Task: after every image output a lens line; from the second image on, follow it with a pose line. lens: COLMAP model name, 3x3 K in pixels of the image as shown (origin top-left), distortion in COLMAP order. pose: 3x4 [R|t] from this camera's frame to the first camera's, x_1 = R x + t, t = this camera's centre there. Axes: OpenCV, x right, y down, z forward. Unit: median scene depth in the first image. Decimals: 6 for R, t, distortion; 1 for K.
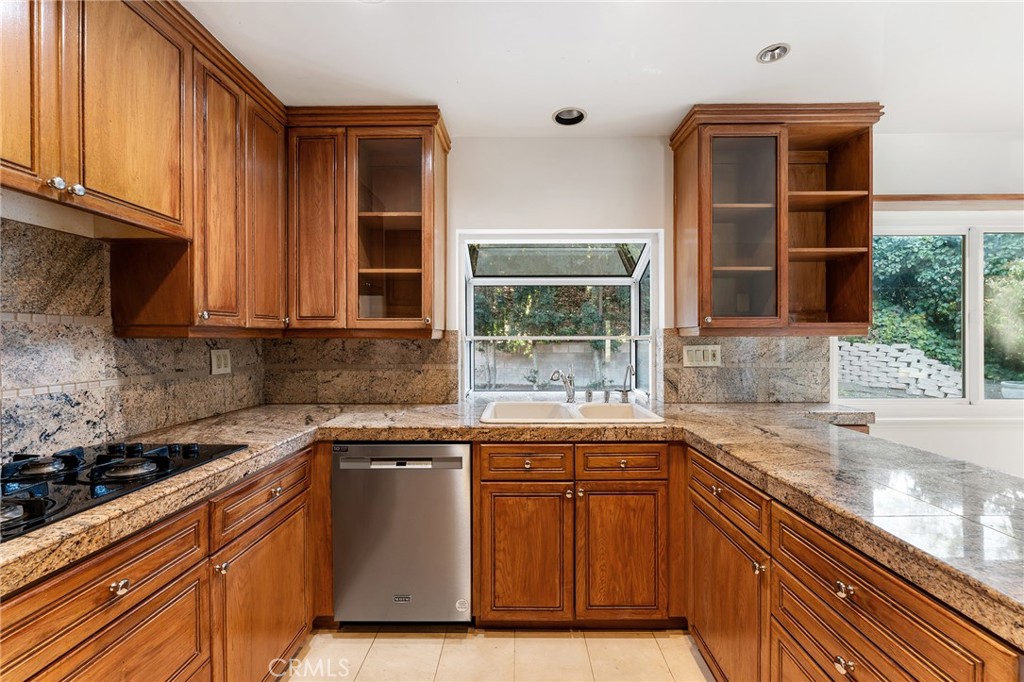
lens RADIAL K [[414.3, 0, 500.3], [0, 414.3, 341.9], [0, 0, 1]] dist [-0.003779, -0.001555]
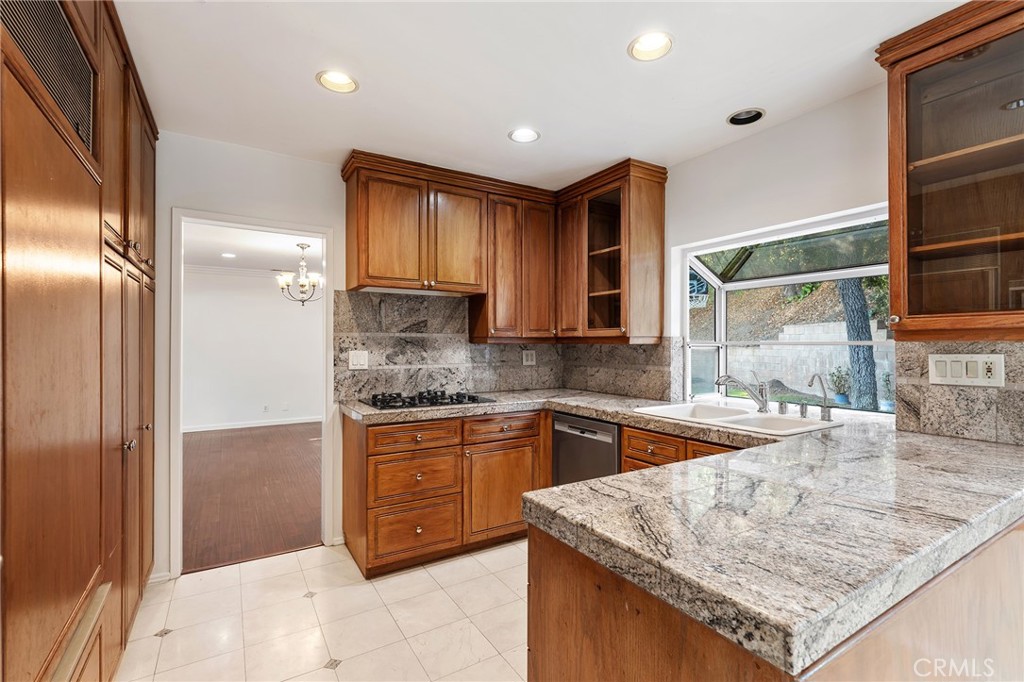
lens RADIAL K [[462.8, 0, 518.9], [0, 462.8, 342.7], [0, 0, 1]] dist [0.011624, -0.003917]
pose [[0.548377, -0.000654, -0.836231, 0.867773], [-0.007487, 0.999956, -0.005692, -0.001662], [0.836198, 0.009382, 0.548348, -0.048232]]
